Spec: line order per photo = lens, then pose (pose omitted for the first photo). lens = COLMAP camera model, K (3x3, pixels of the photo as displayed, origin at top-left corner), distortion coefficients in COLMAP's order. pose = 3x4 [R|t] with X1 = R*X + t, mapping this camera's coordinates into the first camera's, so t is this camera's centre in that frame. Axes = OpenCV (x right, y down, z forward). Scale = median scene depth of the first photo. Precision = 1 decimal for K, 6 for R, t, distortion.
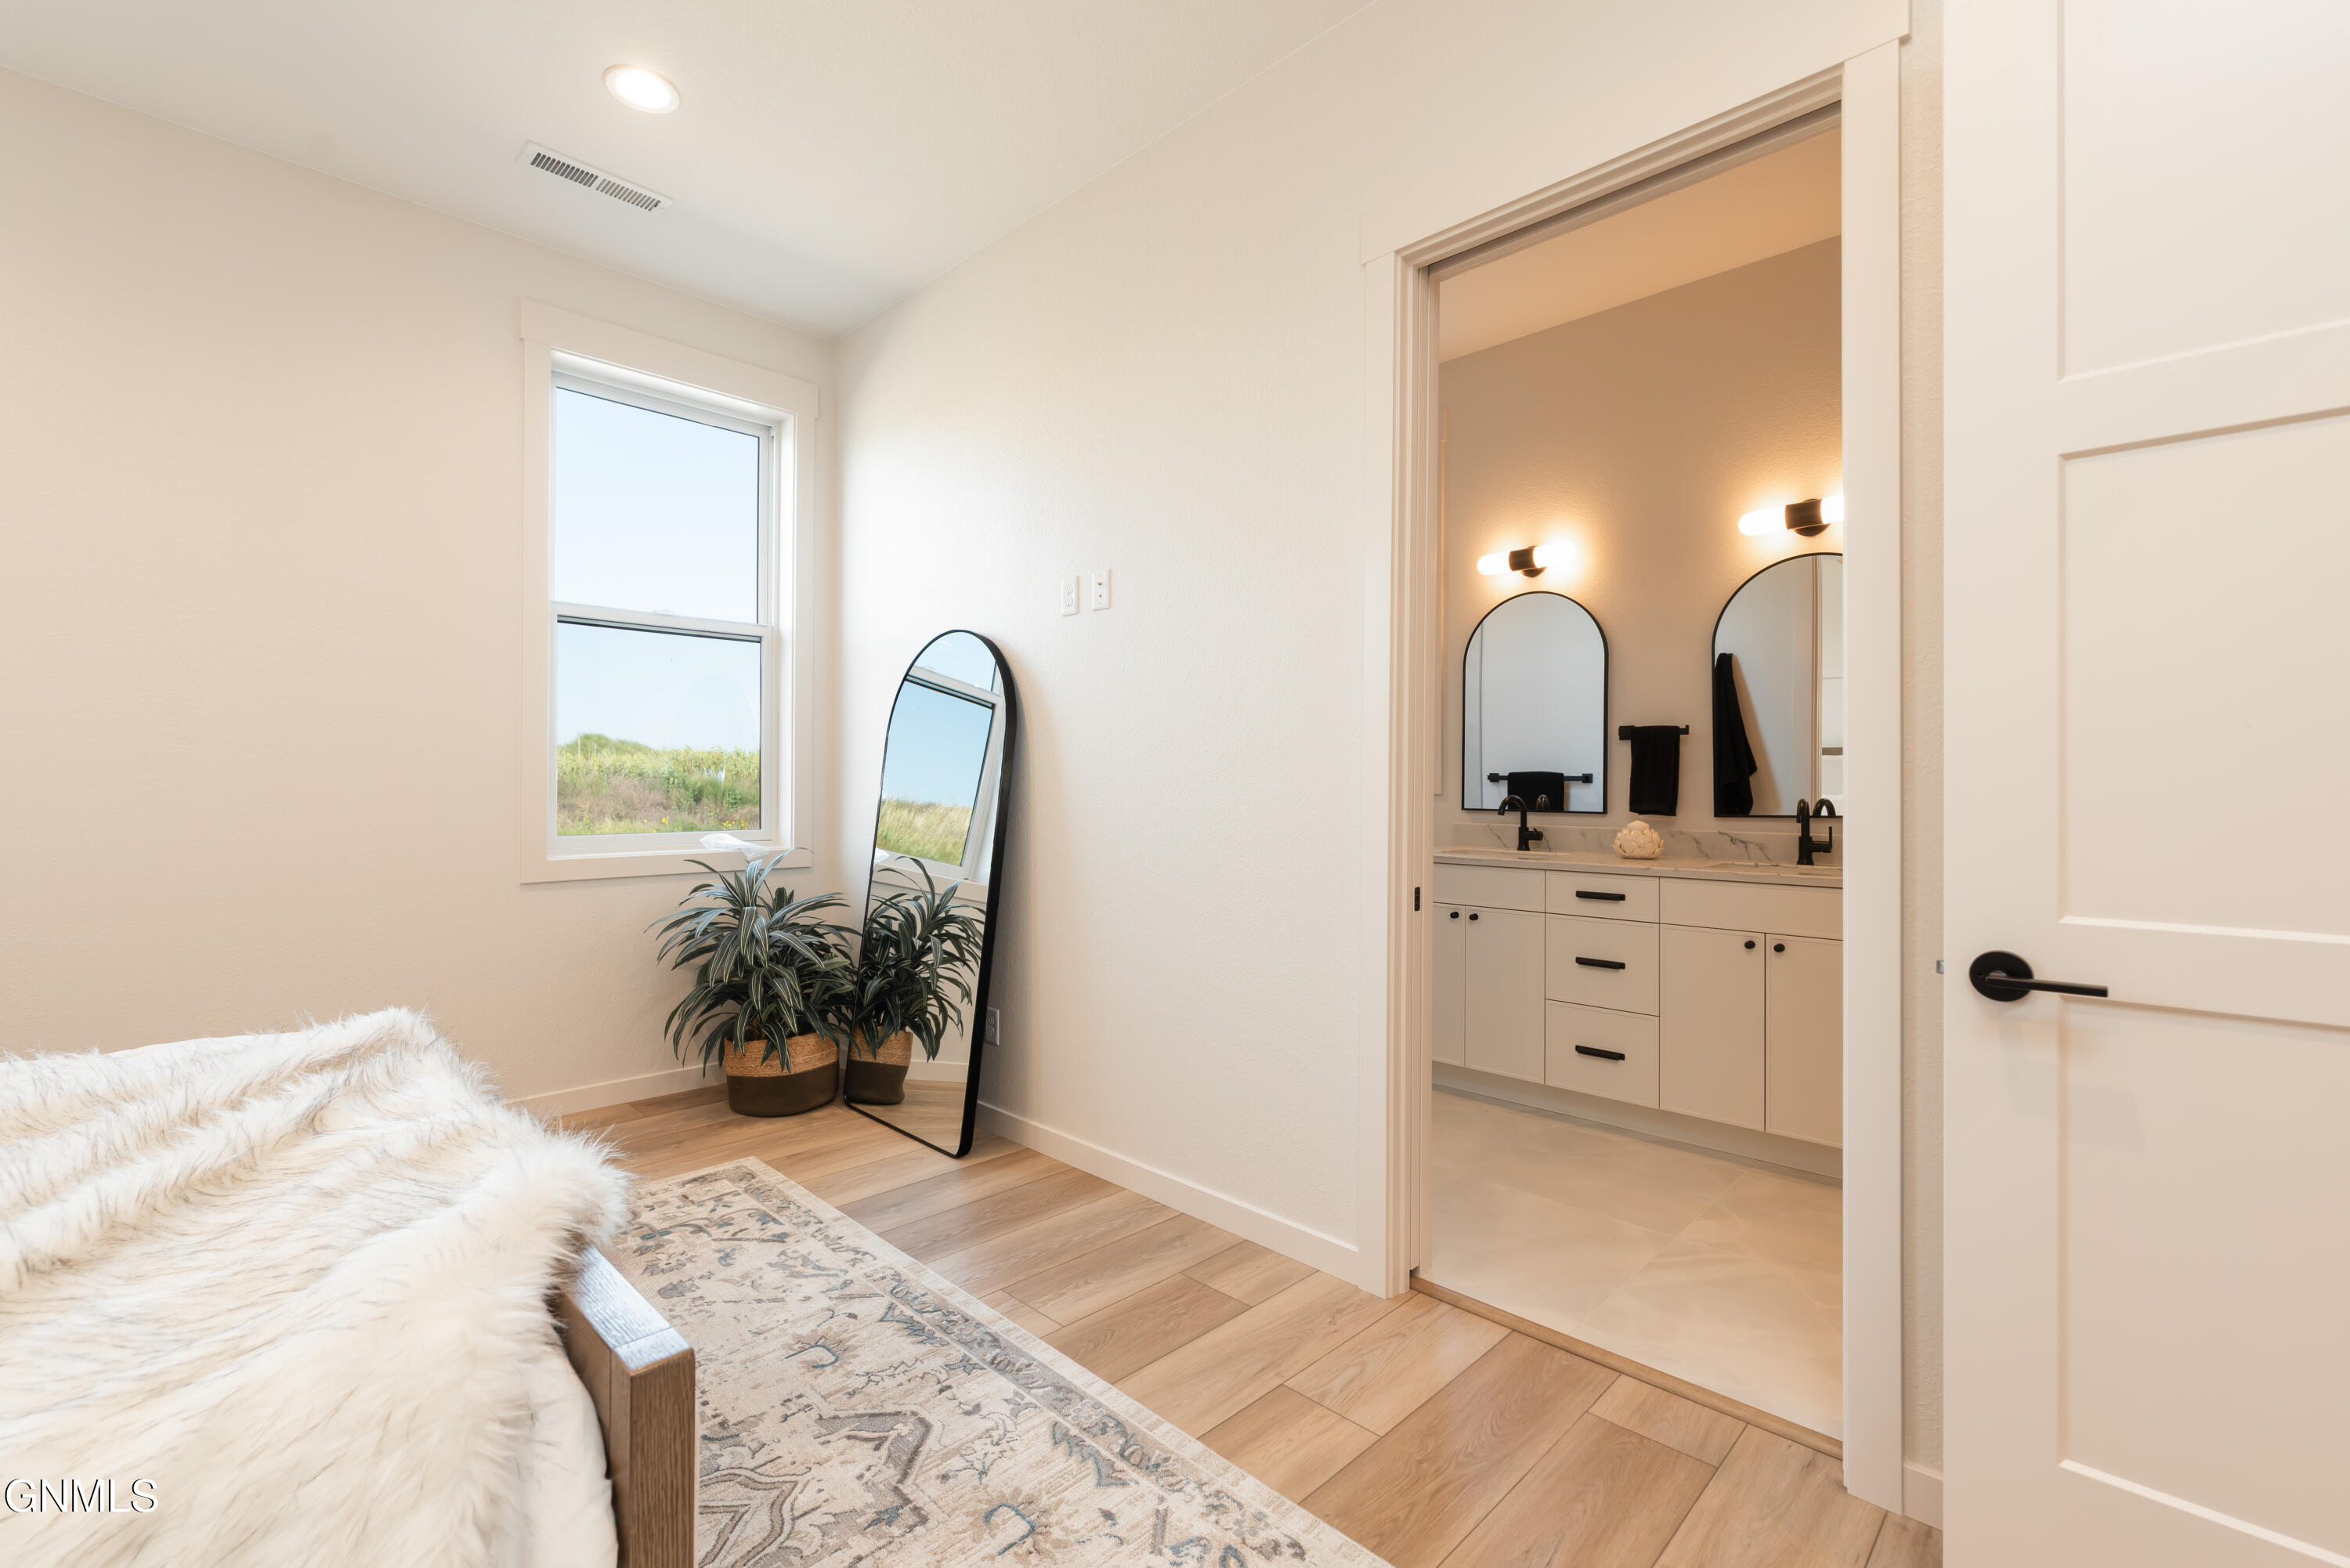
lens RADIAL K [[1013.0, 0, 1179.4], [0, 1013.0, 783.0], [0, 0, 1]] dist [0.000797, -0.000746]
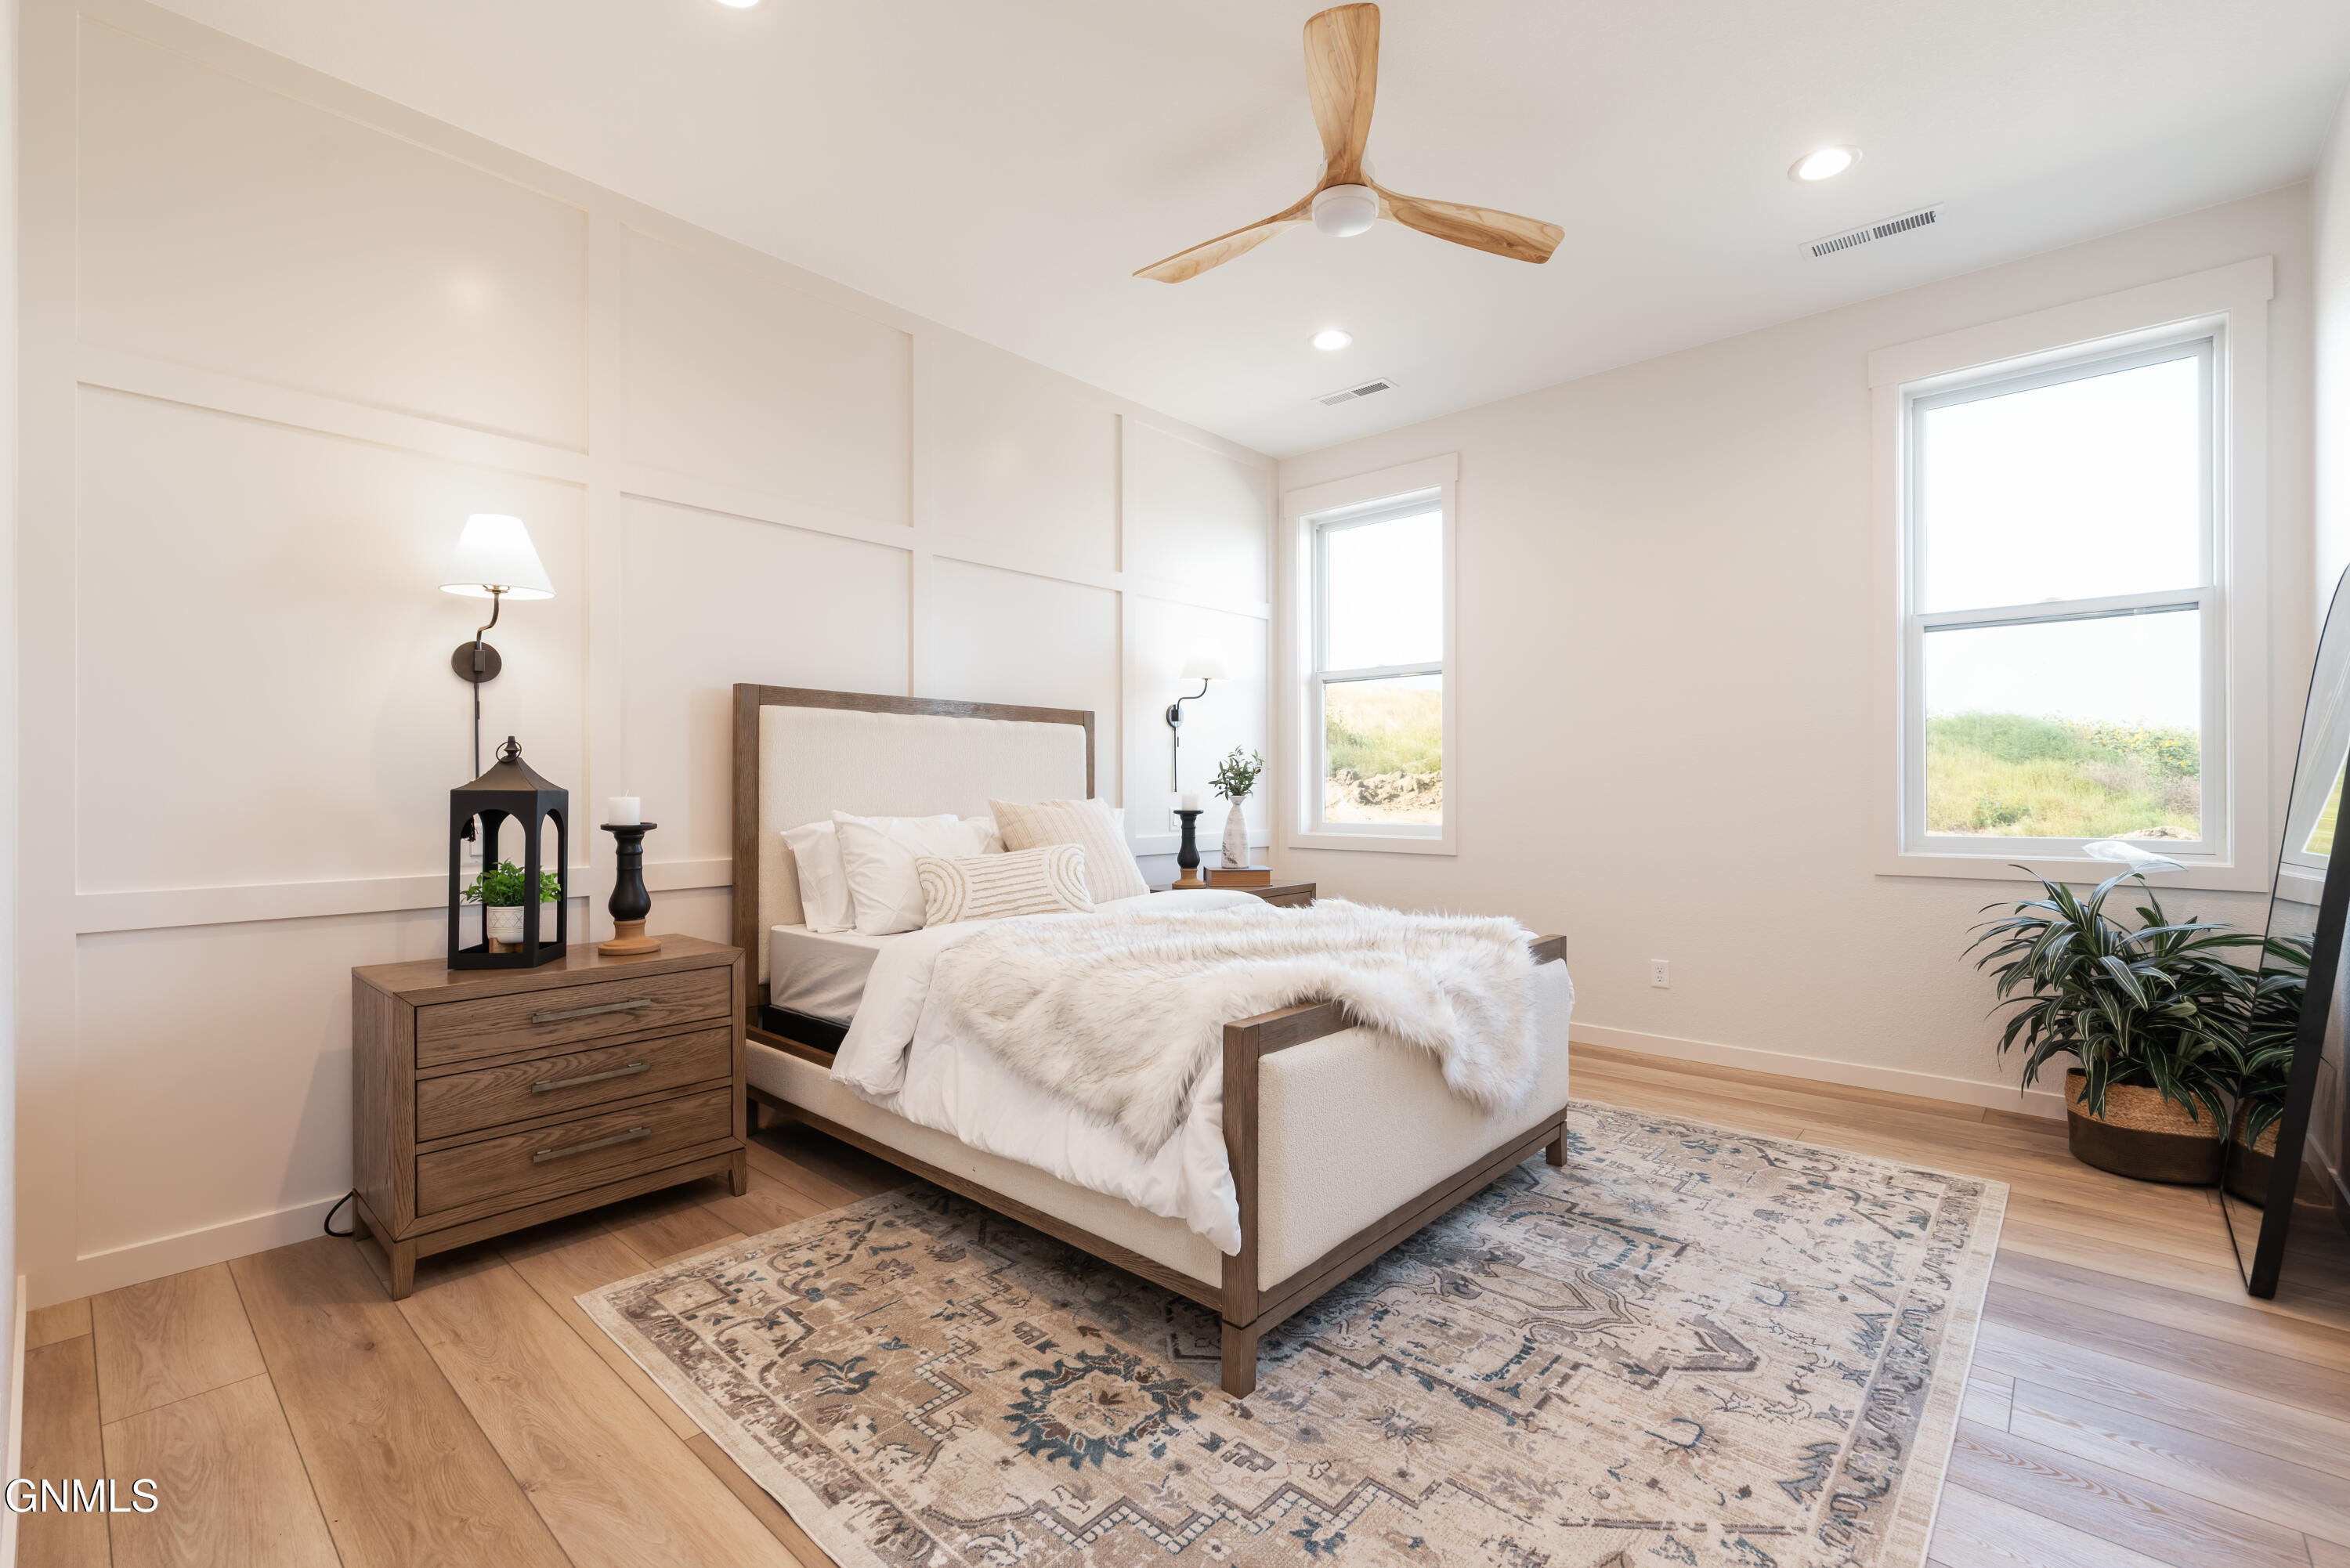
lens RADIAL K [[1013.0, 0, 1172.5], [0, 1013.0, 782.1], [0, 0, 1]] dist [0.000797, -0.000746]
pose [[0.049465, -0.006187, -0.998757, 0.804141], [-0.002014, 0.999978, -0.006294, 0.013660], [0.998774, 0.002323, 0.049452, 0.324132]]
